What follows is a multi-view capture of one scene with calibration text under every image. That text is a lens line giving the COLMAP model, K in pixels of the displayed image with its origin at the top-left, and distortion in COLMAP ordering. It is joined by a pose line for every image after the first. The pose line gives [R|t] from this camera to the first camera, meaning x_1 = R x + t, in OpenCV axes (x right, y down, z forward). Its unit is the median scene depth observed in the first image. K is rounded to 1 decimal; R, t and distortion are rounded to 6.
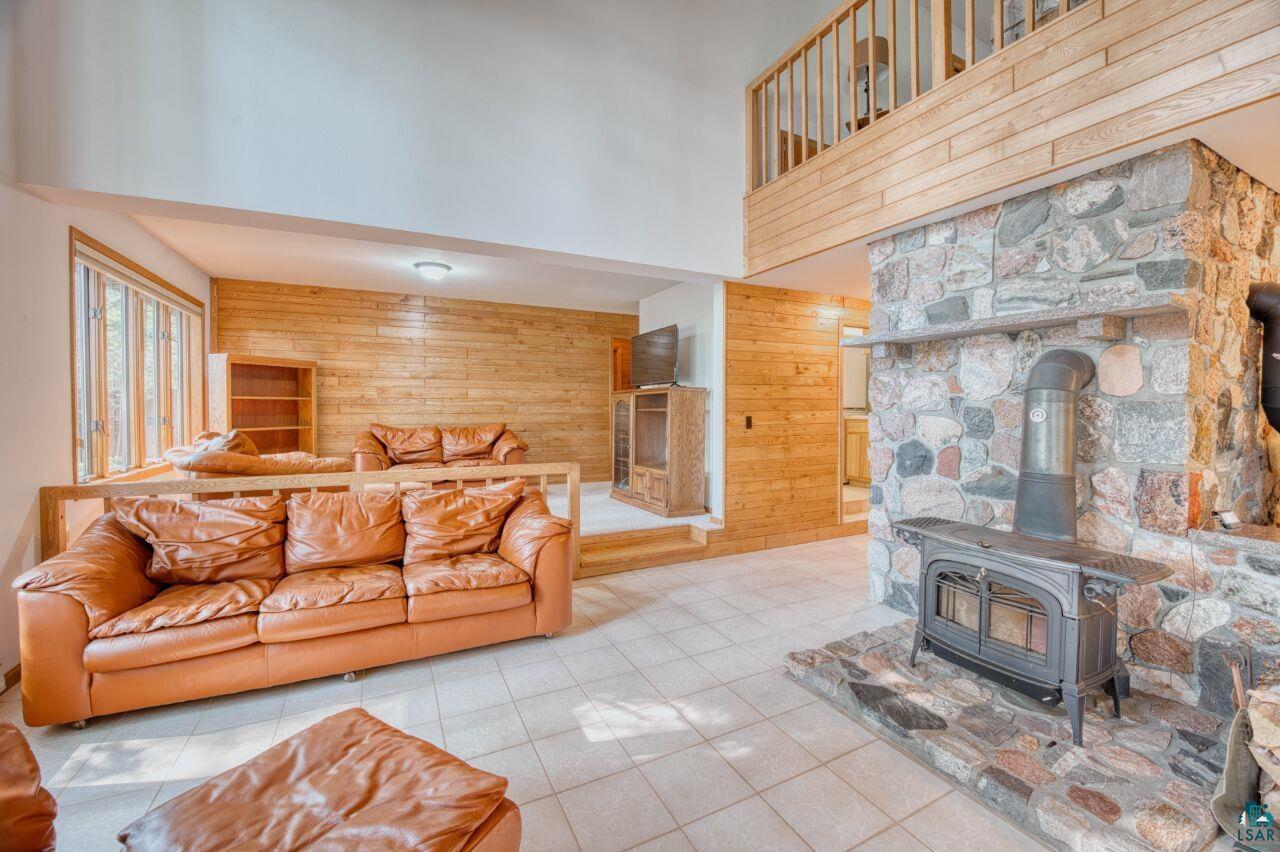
lens RADIAL K [[513.5, 0, 641.0], [0, 513.5, 416.7], [0, 0, 1]] dist [-0.026171, -0.001262]
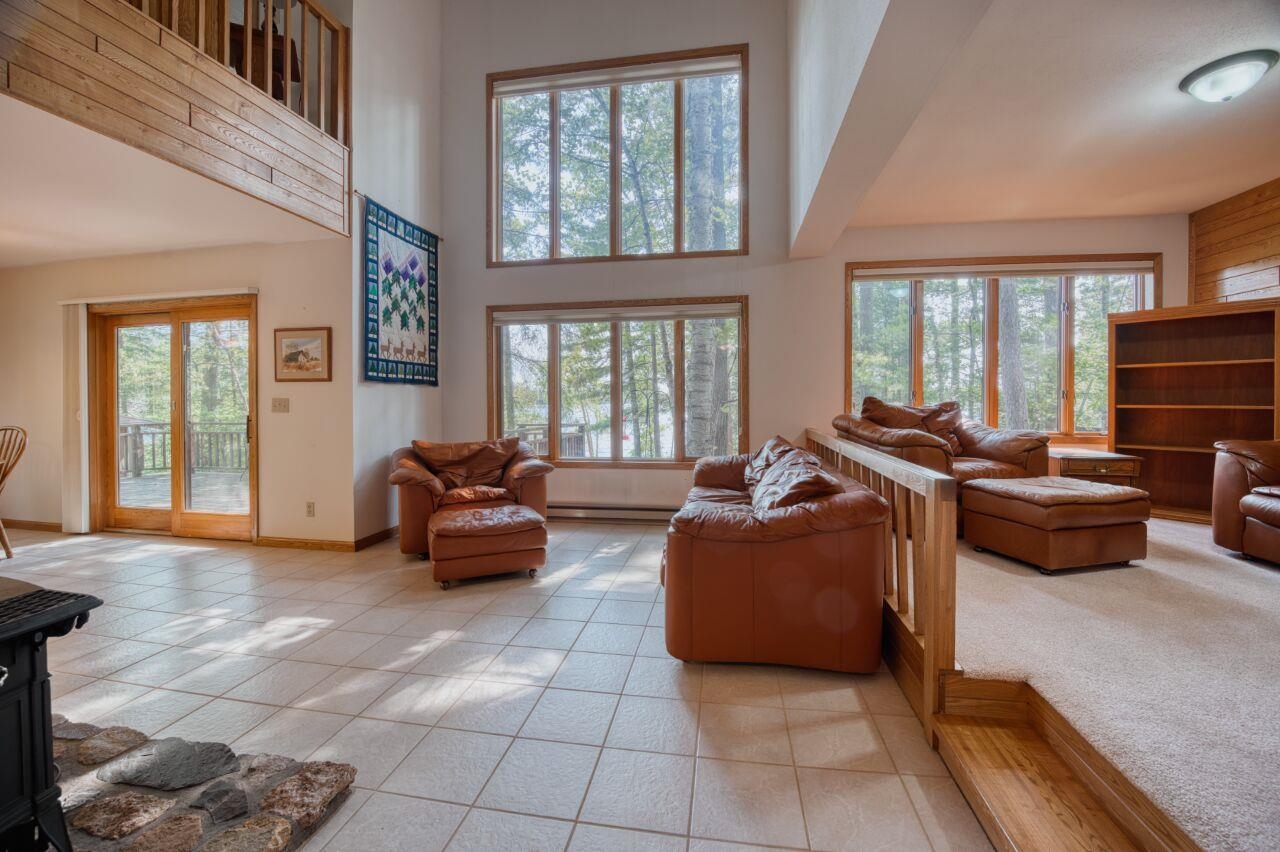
lens RADIAL K [[513.5, 0, 654.9], [0, 513.5, 408.0], [0, 0, 1]] dist [-0.026171, -0.001262]
pose [[-0.584657, 0.013277, -0.811172, 0.356454], [-0.013548, 0.999567, 0.026125, 0.022374], [0.811168, 0.026264, -0.584223, 1.050680]]
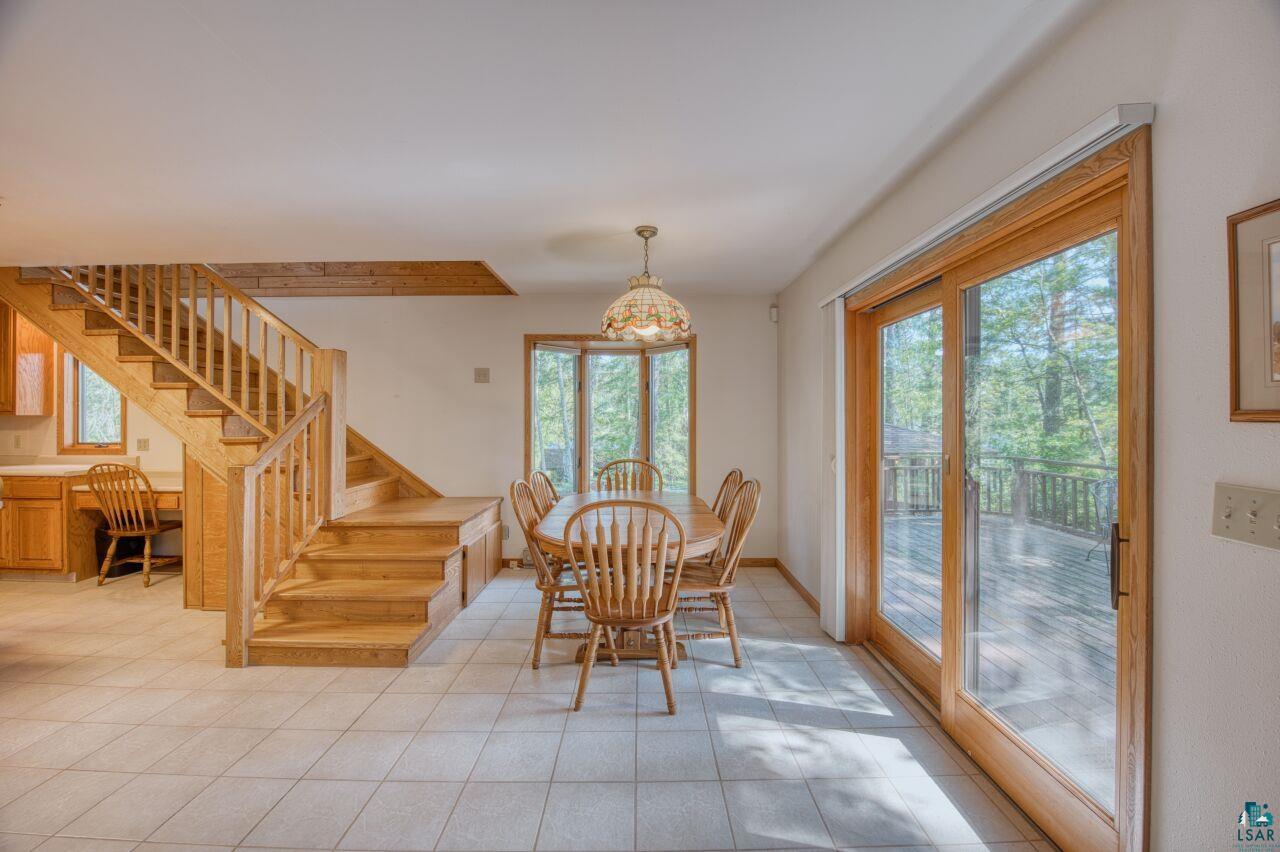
lens RADIAL K [[513.5, 0, 638.2], [0, 513.5, 418.9], [0, 0, 1]] dist [-0.026171, -0.001262]
pose [[-0.890961, -0.001478, 0.454078, 0.134746], [0.009829, 0.999698, 0.022540, -0.003081], [-0.453974, 0.024545, -0.890677, 0.197046]]
